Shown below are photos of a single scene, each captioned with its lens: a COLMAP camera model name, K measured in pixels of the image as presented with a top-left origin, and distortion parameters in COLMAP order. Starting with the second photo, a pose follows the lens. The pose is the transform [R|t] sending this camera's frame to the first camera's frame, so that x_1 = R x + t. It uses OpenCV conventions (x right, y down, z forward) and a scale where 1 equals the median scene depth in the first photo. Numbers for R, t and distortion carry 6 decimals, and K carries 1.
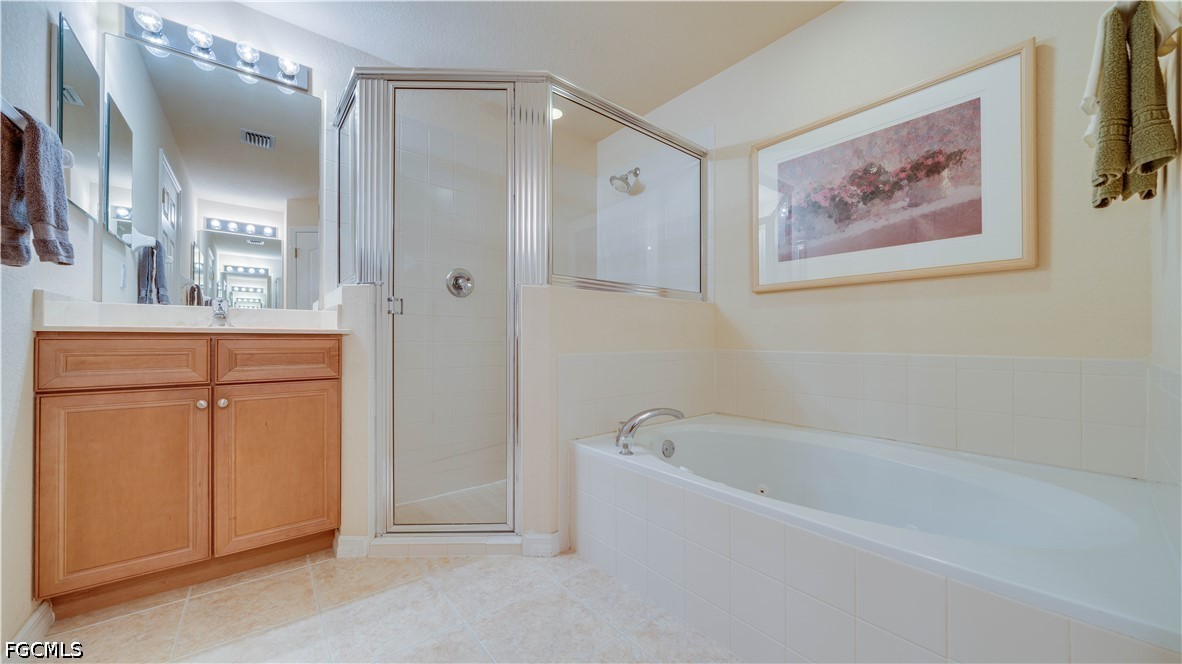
lens RADIAL K [[412.2, 0, 591.6], [0, 412.2, 337.3], [0, 0, 1]] dist [-0.006174, 0.000723]
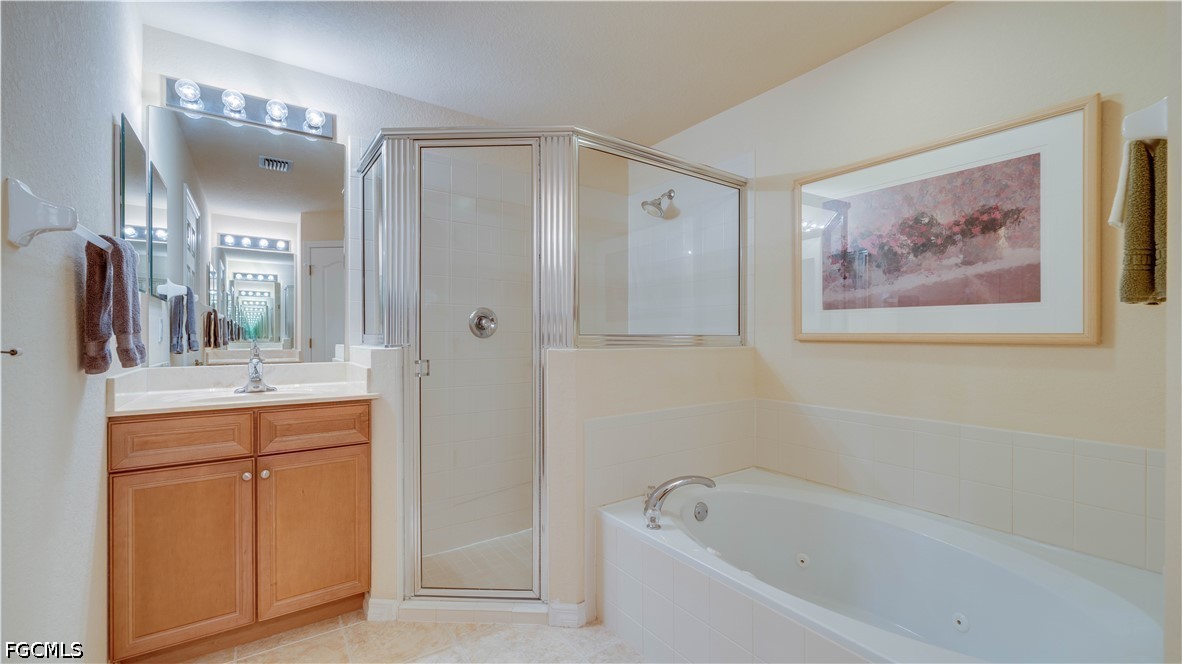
lens RADIAL K [[476.6, 0, 593.3], [0, 476.6, 331.9], [0, 0, 1]] dist [-0.002810, 0.000205]
pose [[0.997549, -0.000917, -0.069962, 0.019097], [0.001126, 0.999995, 0.002946, -0.173674], [0.069959, -0.003017, 0.997545, -0.128284]]
